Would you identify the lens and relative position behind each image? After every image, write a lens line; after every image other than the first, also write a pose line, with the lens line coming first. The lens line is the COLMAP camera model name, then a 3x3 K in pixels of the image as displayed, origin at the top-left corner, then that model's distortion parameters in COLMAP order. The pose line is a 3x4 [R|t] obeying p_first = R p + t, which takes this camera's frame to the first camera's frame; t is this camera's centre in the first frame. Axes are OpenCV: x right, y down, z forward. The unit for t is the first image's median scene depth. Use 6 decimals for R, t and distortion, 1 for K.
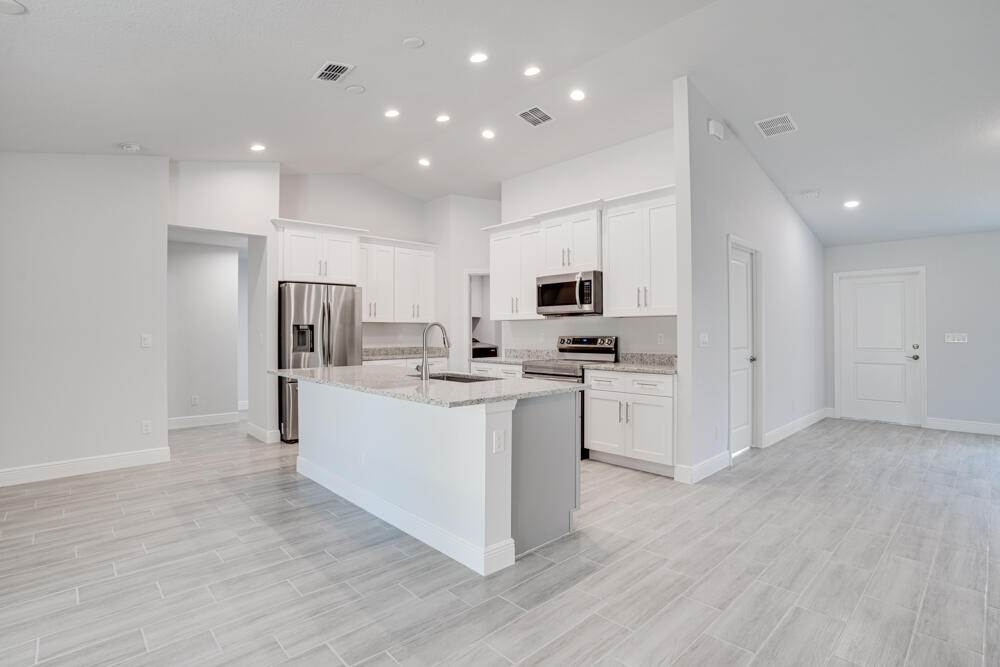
lens RADIAL K [[485.6, 0, 500.0], [0, 485.6, 333.5], [0, 0, 1]] dist [-0.062065, -0.000020]
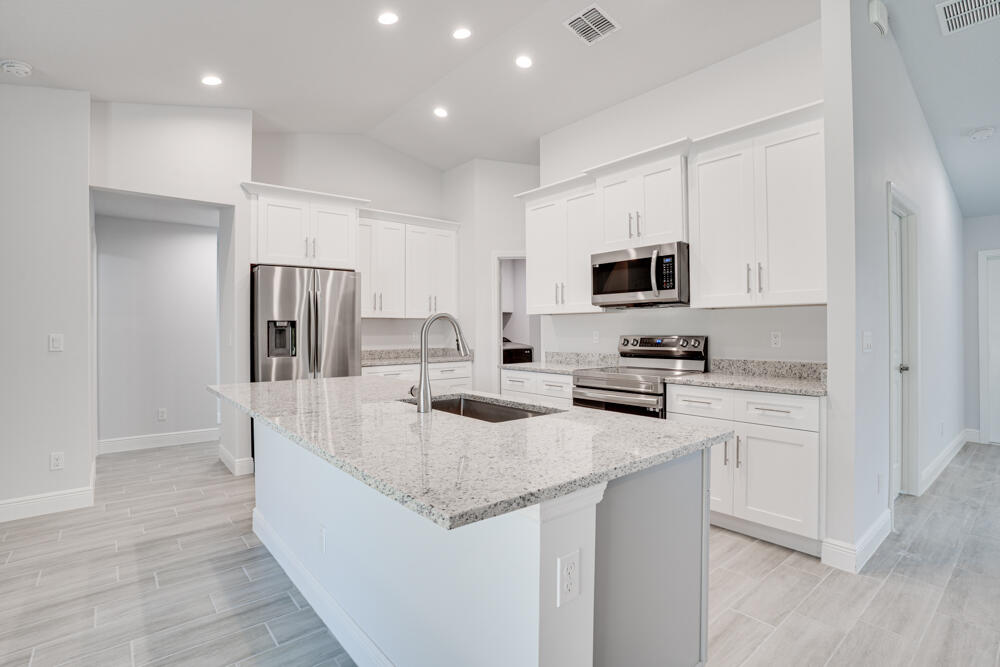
lens RADIAL K [[485.6, 0, 500.0], [0, 485.6, 333.5], [0, 0, 1]] dist [-0.062065, -0.000020]
pose [[0.998193, -0.001188, -0.060081, -0.018232], [0.001447, 0.999990, 0.004274, -0.000755], [0.060075, -0.004354, 0.998184, 0.269614]]
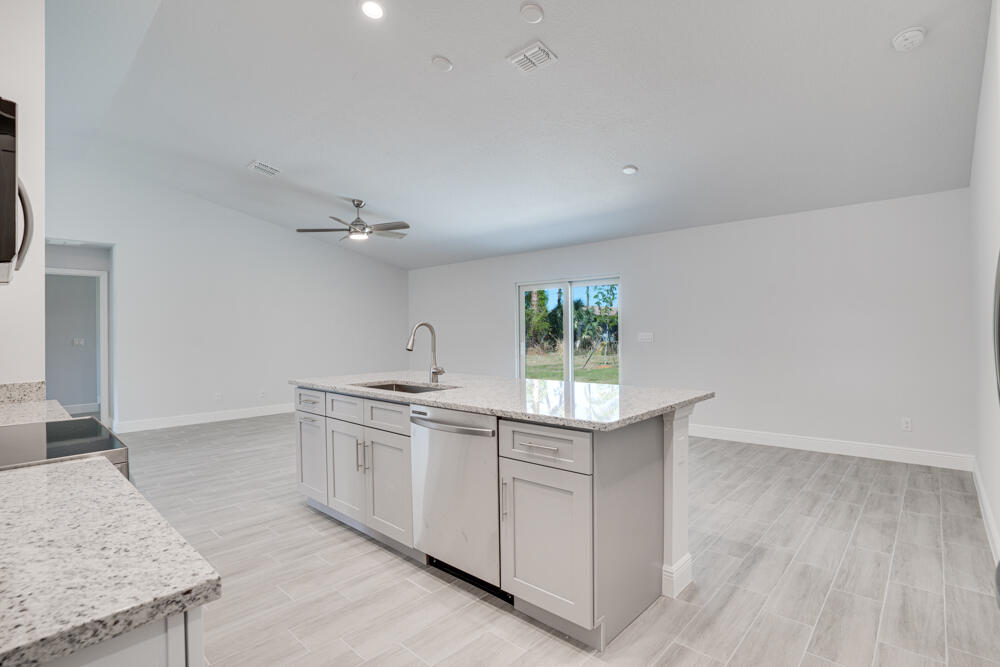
lens RADIAL K [[485.6, 0, 500.0], [0, 485.6, 333.5], [0, 0, 1]] dist [-0.062065, -0.000020]
pose [[-0.996944, 0.012182, -0.077164, -0.128576], [0.011497, 0.999891, 0.009316, -0.006281], [0.077269, 0.008400, -0.996975, 1.221369]]
